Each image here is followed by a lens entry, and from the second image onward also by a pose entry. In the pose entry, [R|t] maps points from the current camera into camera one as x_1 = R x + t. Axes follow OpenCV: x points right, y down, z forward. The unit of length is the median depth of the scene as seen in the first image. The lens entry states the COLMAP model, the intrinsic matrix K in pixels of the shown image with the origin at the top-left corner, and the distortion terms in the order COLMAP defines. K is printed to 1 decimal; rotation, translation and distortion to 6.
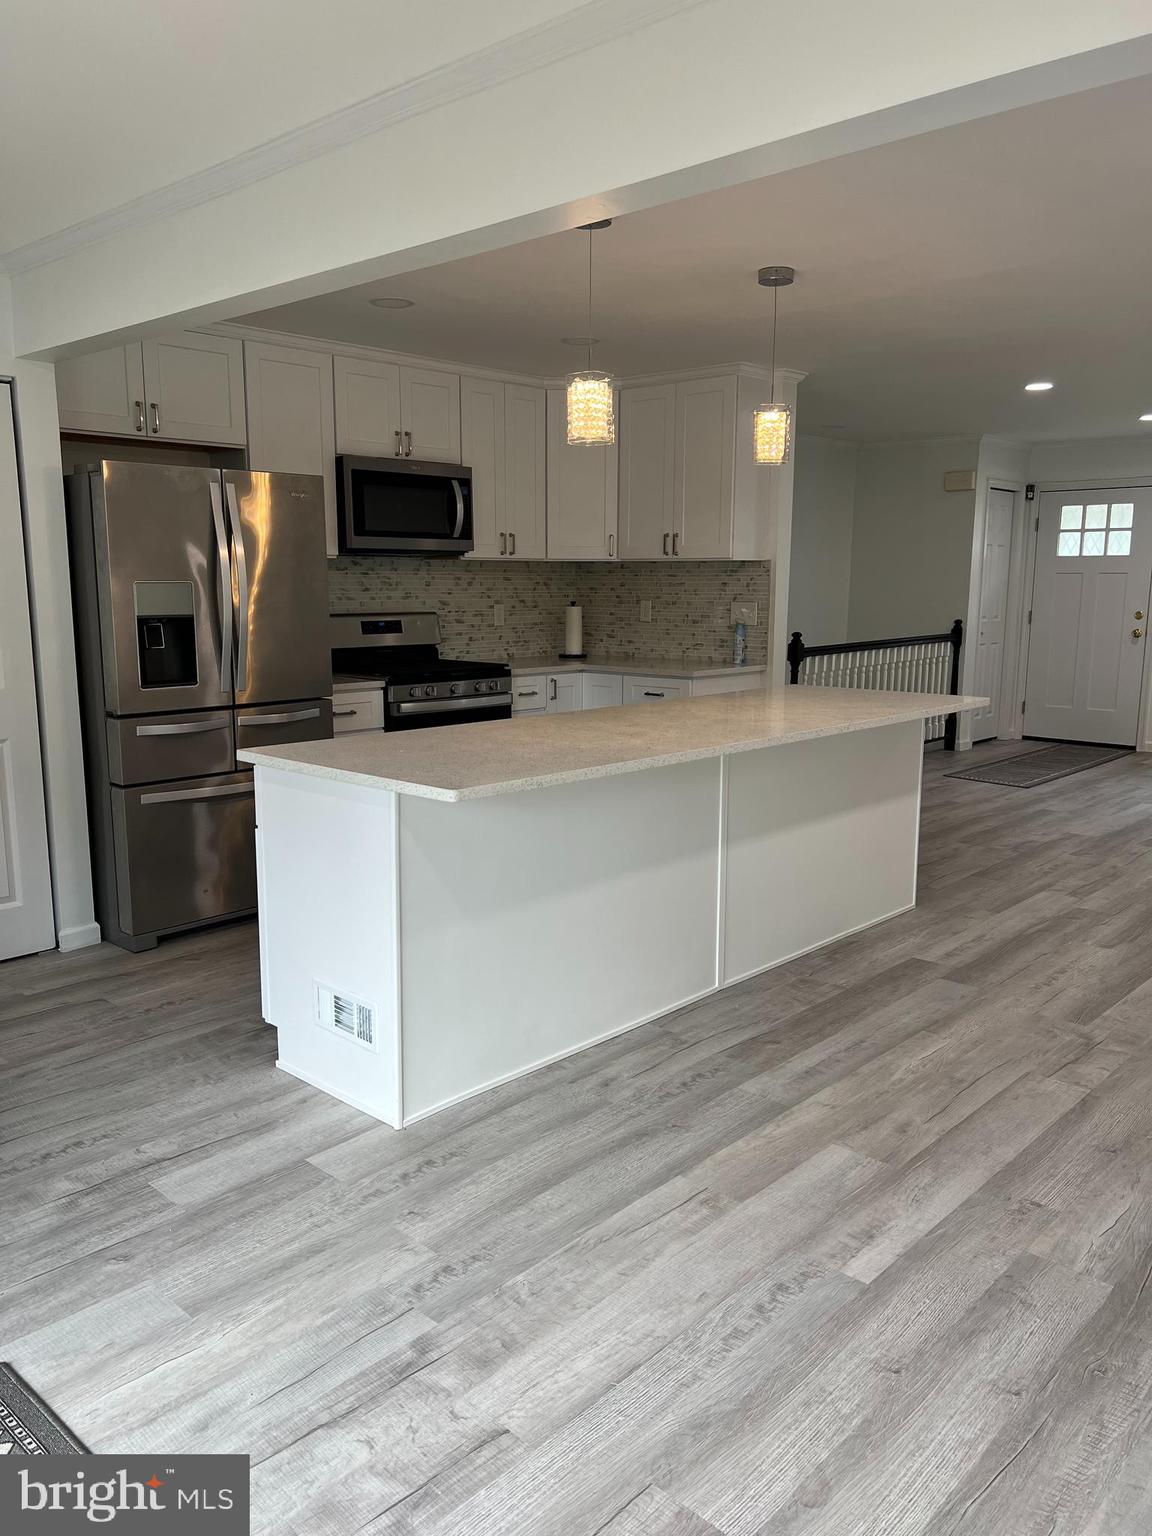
lens RADIAL K [[1151.2, 0, 577.0], [0, 1151.2, 774.5], [0, 0, 1]] dist [0.049747, -0.062817]
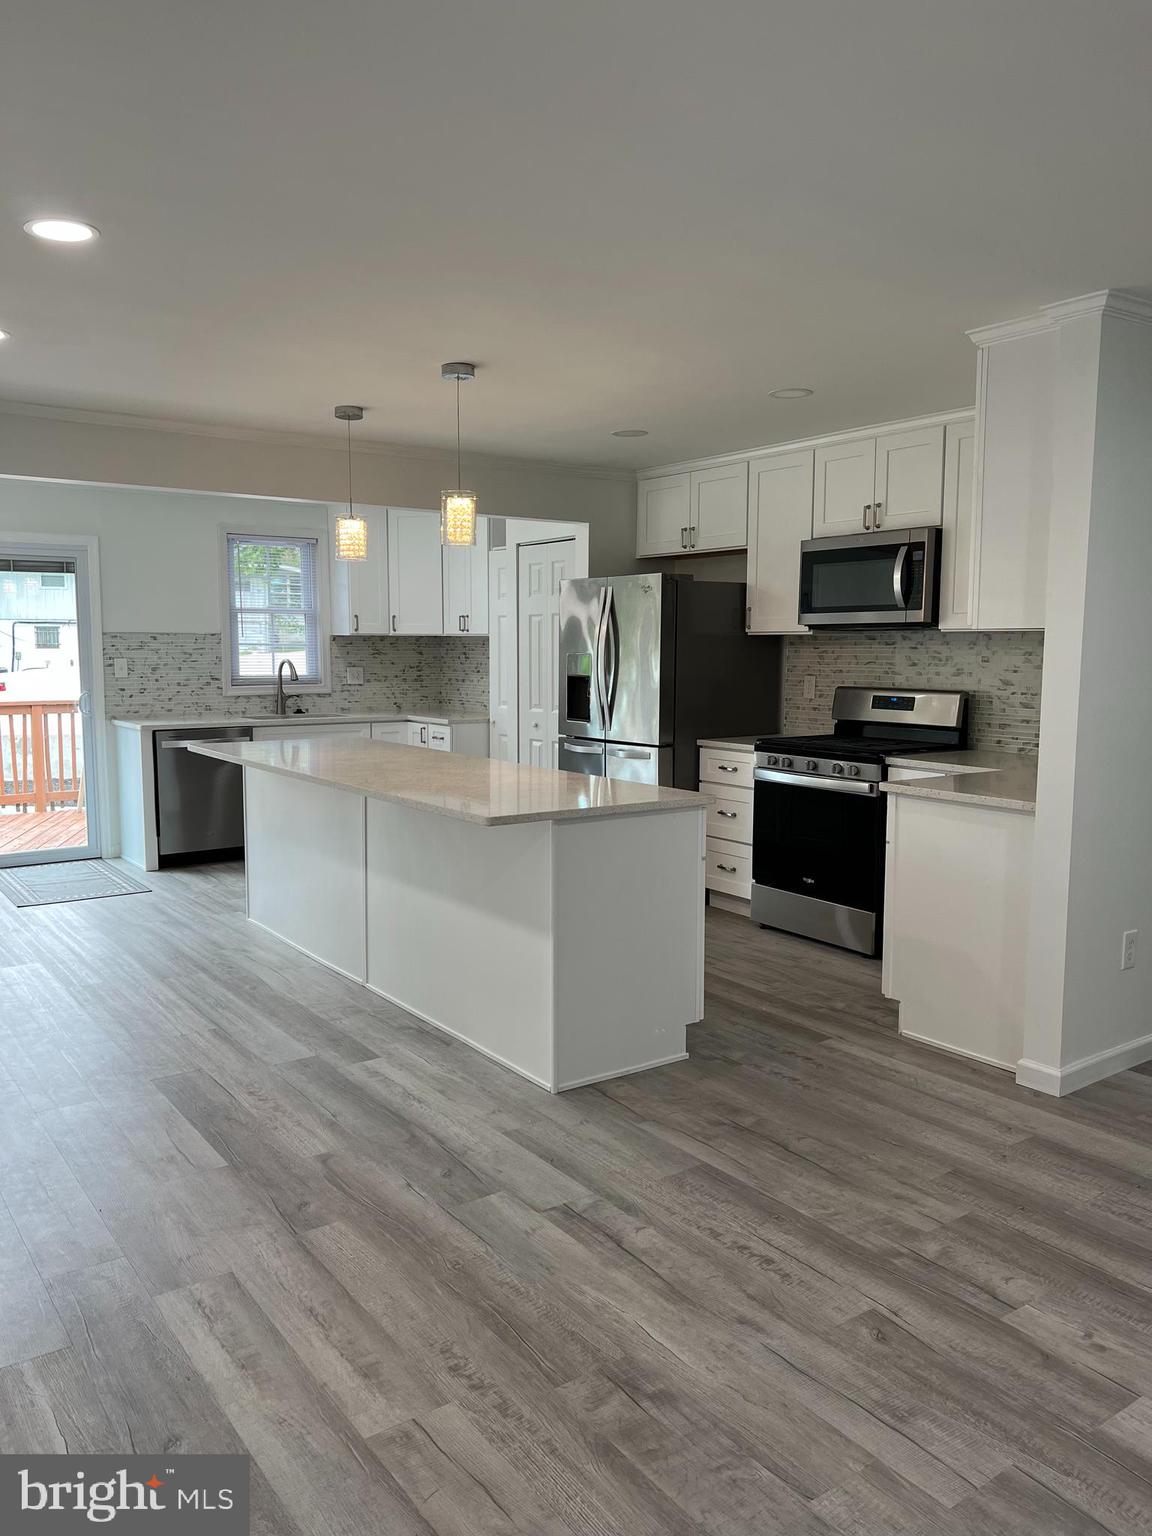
lens RADIAL K [[1151.2, 0, 568.2], [0, 1151.2, 761.0], [0, 0, 1]] dist [0.049747, -0.062817]
pose [[-0.197243, 0.095696, -0.975673, 1.494582], [-0.171941, 0.976421, 0.130529, -0.287619], [0.965159, 0.193504, -0.176139, 1.653035]]
